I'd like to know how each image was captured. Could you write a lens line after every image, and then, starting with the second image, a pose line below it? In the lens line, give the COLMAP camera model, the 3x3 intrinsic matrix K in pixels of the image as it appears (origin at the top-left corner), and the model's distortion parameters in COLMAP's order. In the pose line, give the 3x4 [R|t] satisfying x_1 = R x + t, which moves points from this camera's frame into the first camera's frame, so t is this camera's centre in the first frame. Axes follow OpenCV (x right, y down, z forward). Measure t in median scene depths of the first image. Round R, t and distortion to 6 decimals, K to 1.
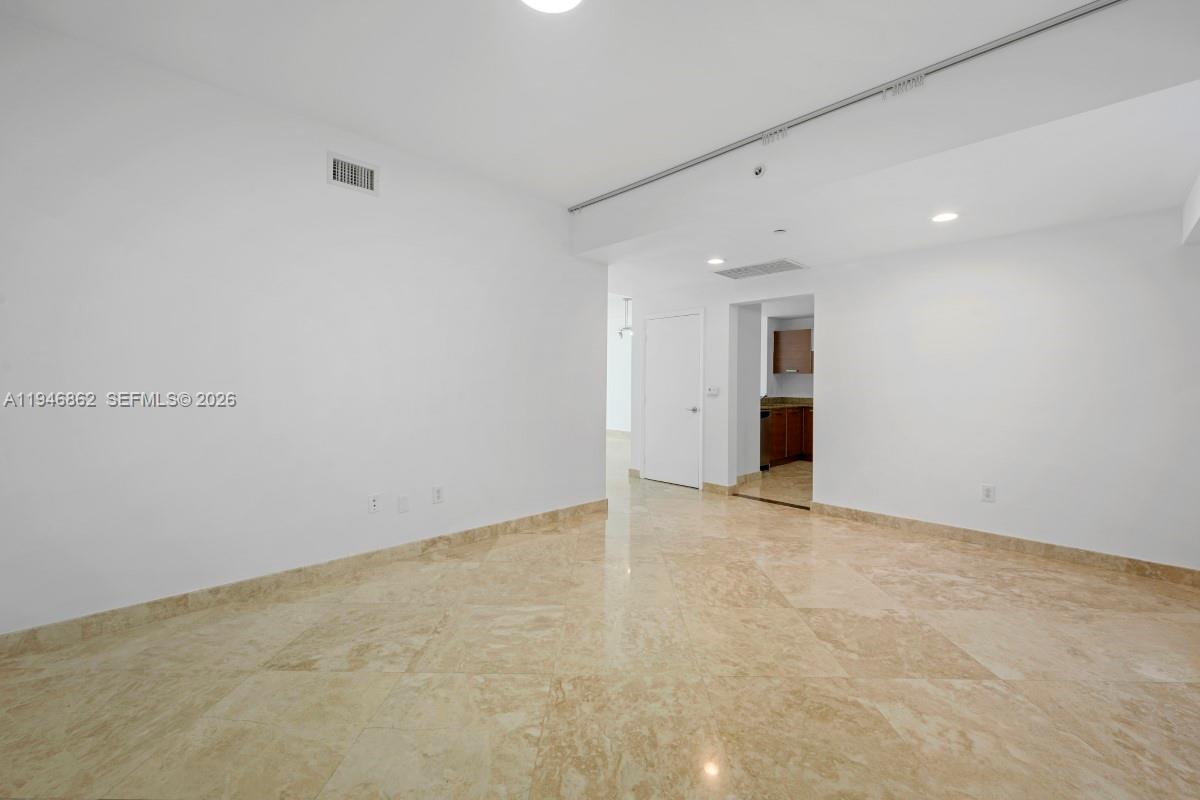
lens RADIAL K [[482.7, 0, 604.9], [0, 482.7, 376.0], [0, 0, 1]] dist [-0.002222, 0.004765]
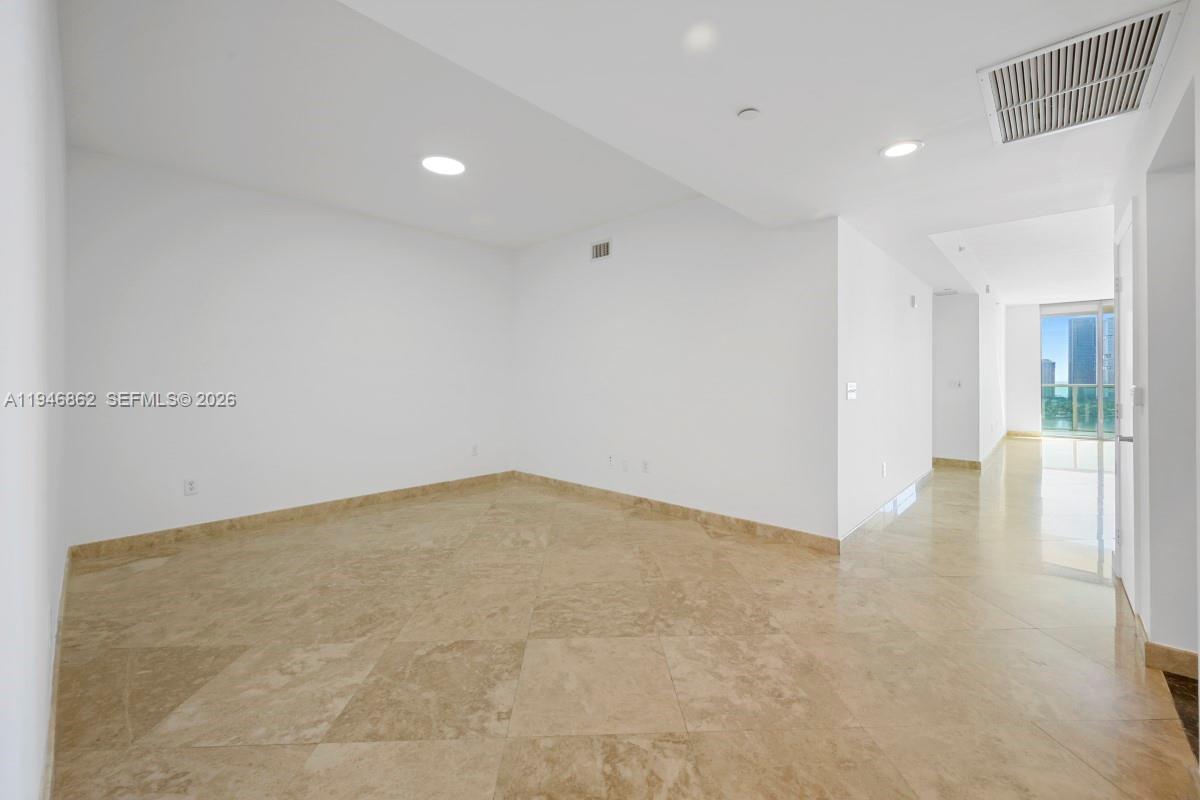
lens RADIAL K [[482.7, 0, 604.9], [0, 482.7, 376.0], [0, 0, 1]] dist [-0.002222, 0.004765]
pose [[0.050785, -0.013723, -0.998615, 1.529693], [0.014532, 0.999810, -0.013000, 0.029122], [0.998604, -0.013852, 0.050974, 1.331191]]
